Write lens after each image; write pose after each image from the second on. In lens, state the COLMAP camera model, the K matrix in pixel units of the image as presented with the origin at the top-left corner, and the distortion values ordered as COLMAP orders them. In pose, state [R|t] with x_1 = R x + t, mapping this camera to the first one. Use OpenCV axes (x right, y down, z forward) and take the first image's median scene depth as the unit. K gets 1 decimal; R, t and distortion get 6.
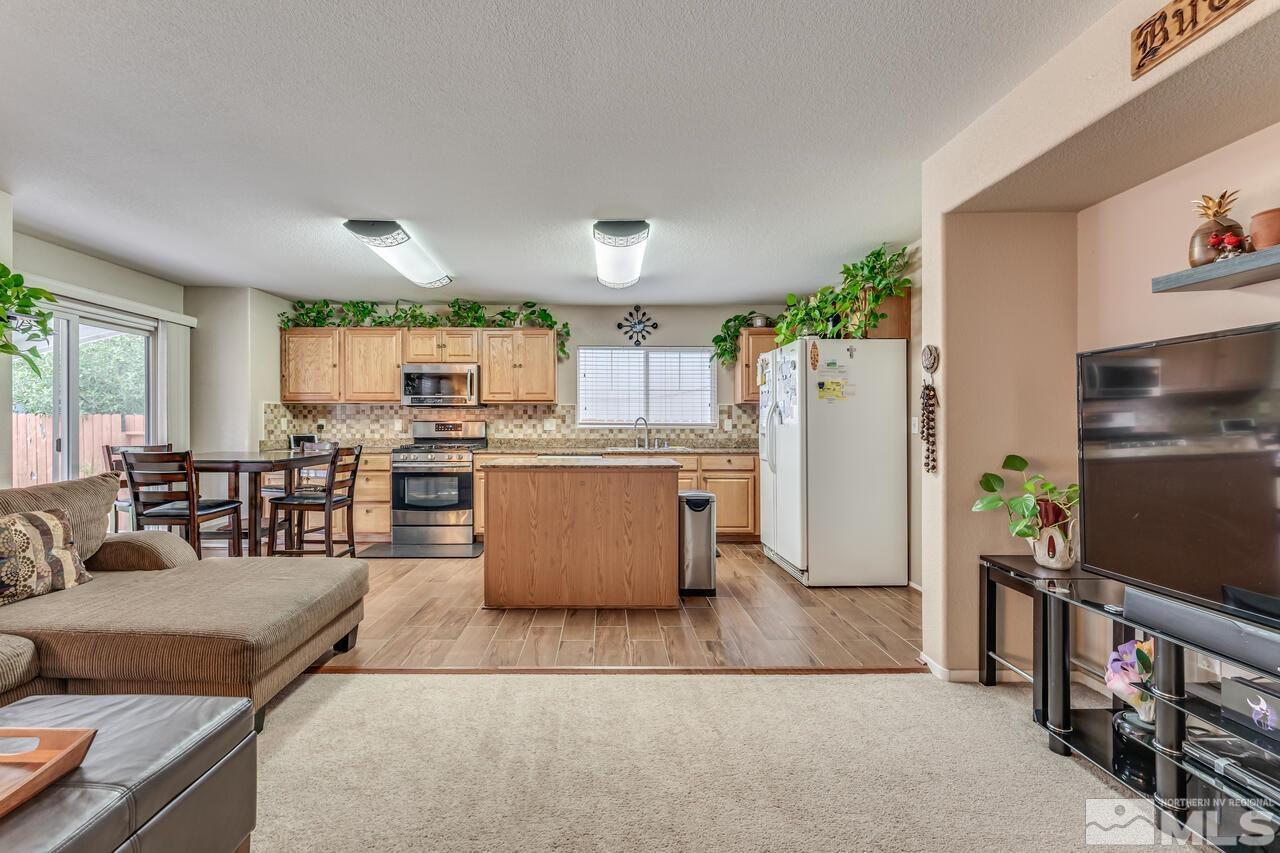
lens RADIAL K [[513.7, 0, 626.3], [0, 513.7, 430.2], [0, 0, 1]] dist [0.002273, -0.000149]
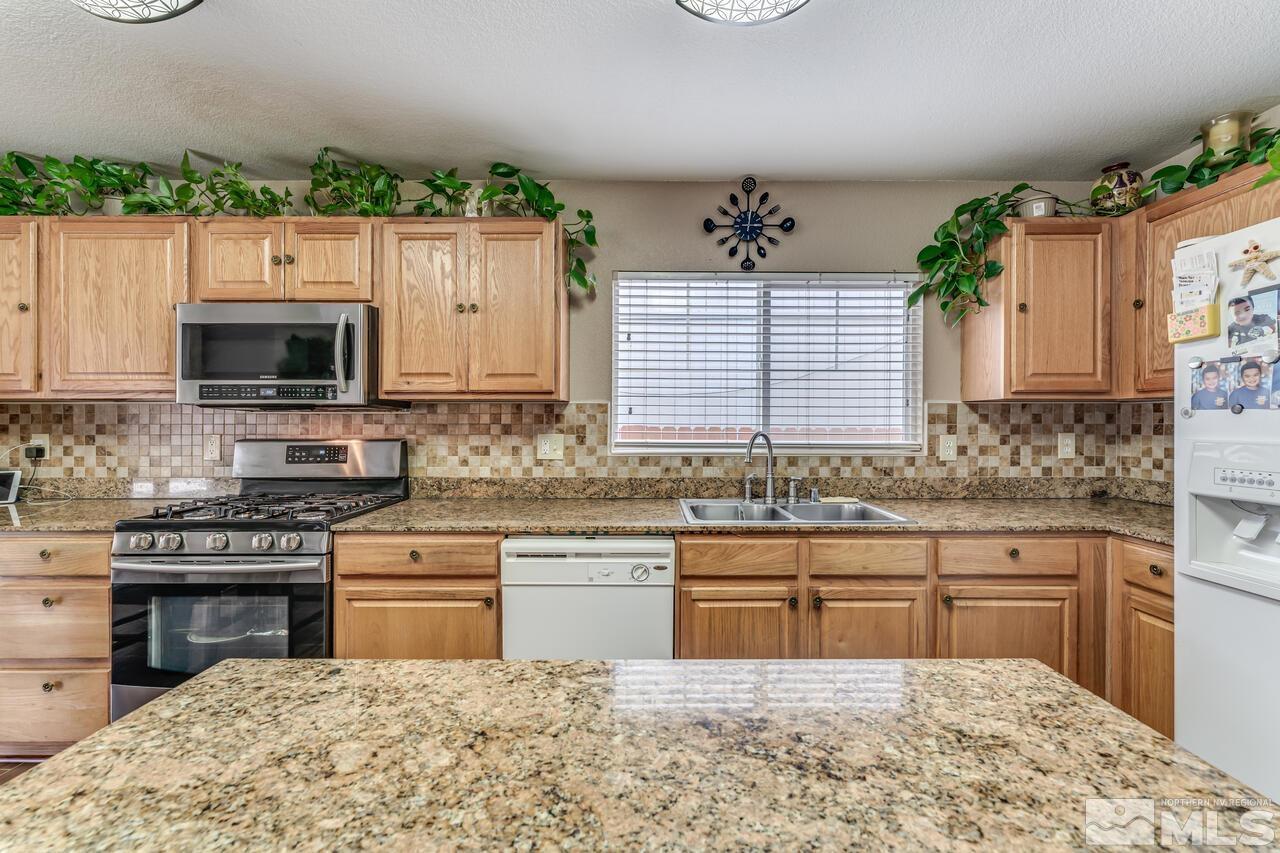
lens RADIAL K [[508.5, 0, 646.6], [0, 508.5, 423.4], [0, 0, 1]] dist [-0.001876, -0.000227]
pose [[0.999166, 0.002019, -0.040792, -0.051138], [-0.002294, 0.999975, -0.006704, -0.030723], [0.040777, 0.006792, 0.999145, 0.605303]]
